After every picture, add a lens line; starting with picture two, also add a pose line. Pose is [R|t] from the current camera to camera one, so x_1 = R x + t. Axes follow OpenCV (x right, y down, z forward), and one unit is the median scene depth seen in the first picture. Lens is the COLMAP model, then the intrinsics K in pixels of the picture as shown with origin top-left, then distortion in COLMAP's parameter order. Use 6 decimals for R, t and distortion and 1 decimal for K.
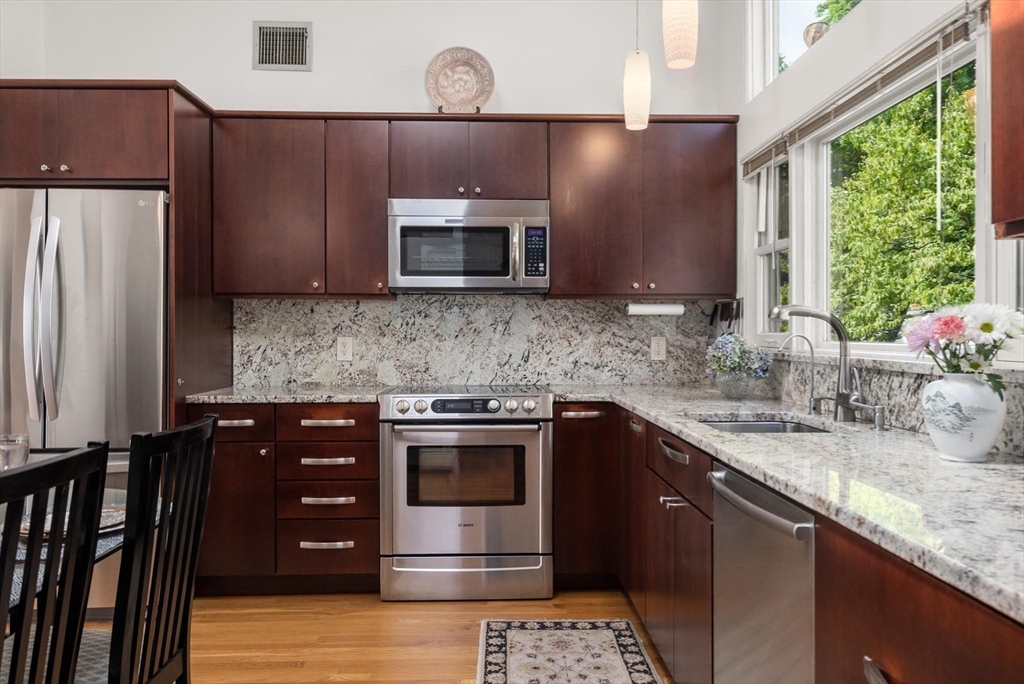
lens RADIAL K [[773.2, 0, 512.5], [0, 773.2, 329.5], [0, 0, 1]] dist [0.004320, 0.006288]
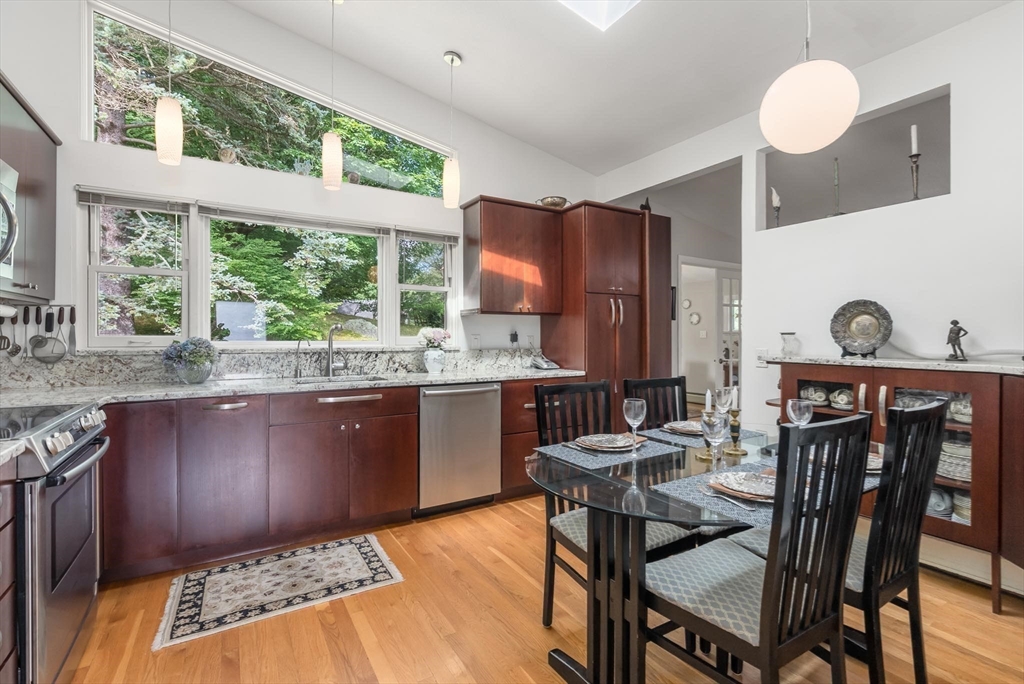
lens RADIAL K [[474.7, 0, 518.3], [0, 474.7, 335.8], [0, 0, 1]] dist [-0.005137, 0.001016]
pose [[-0.506371, -0.000671, 0.862315, -0.688751], [-0.004301, 0.999989, -0.001748, 0.002860], [-0.862305, -0.004594, -0.506369, 0.851571]]
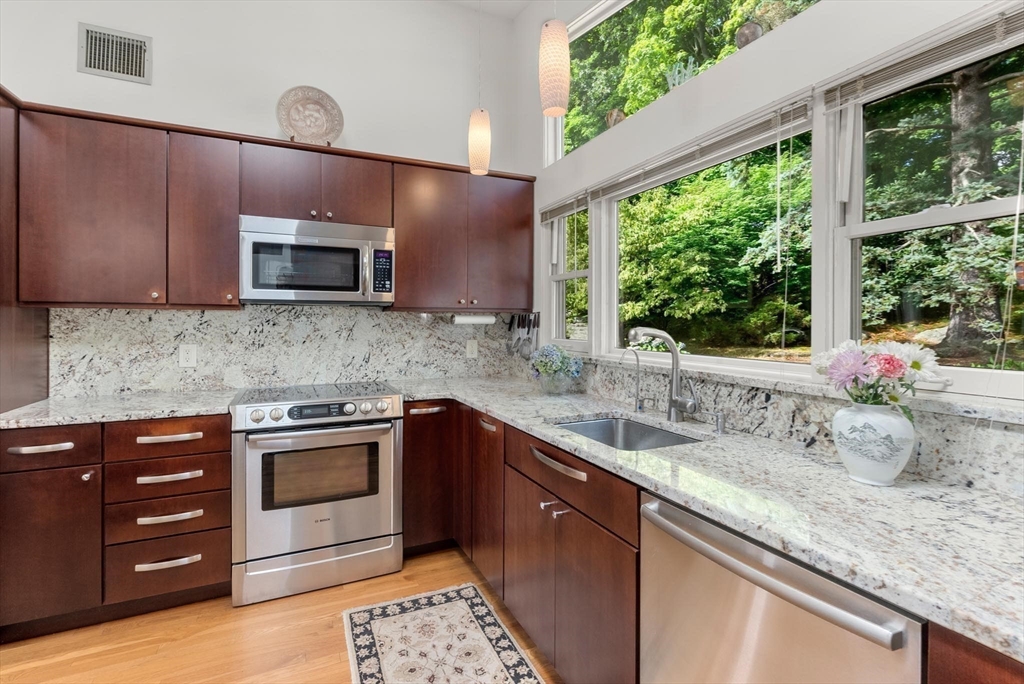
lens RADIAL K [[472.7, 0, 510.7], [0, 472.7, 318.9], [0, 0, 1]] dist [-0.005335, 0.001520]
pose [[0.918808, 0.003998, 0.394683, -0.079539], [-0.003598, 0.999992, -0.001754, -0.029873], [-0.394687, 0.000192, 0.918816, 0.283761]]
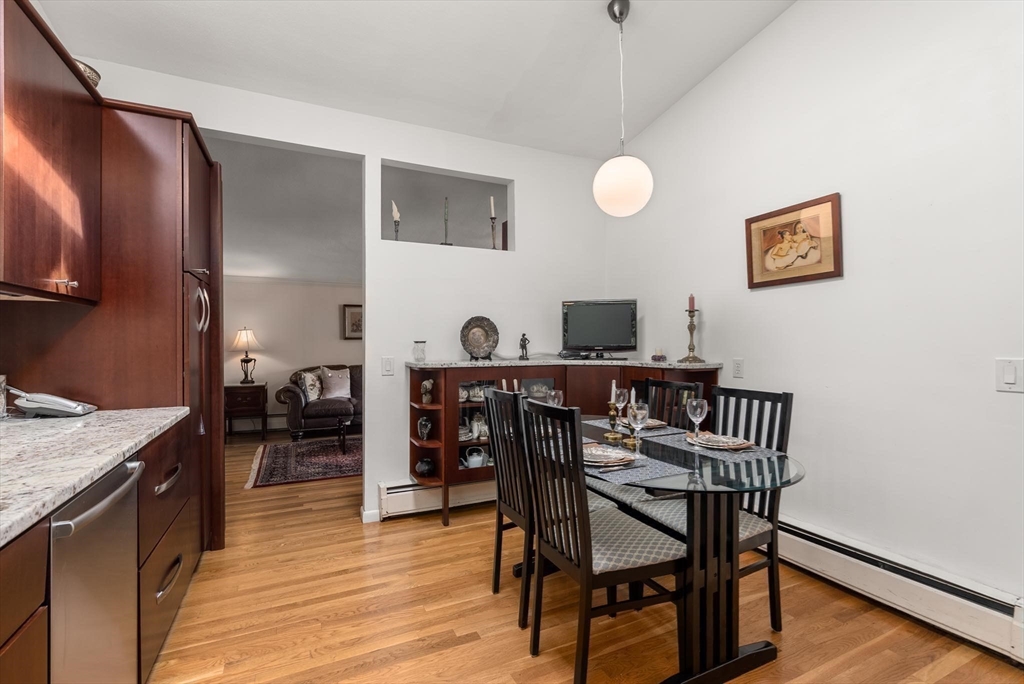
lens RADIAL K [[463.5, 0, 510.2], [0, 463.5, 347.2], [0, 0, 1]] dist [-0.001796, 0.000198]
pose [[-0.911518, 0.006641, -0.411207, 0.023337], [0.004254, 0.999968, 0.006719, 0.000019], [0.411238, 0.004375, -0.911517, 0.908965]]
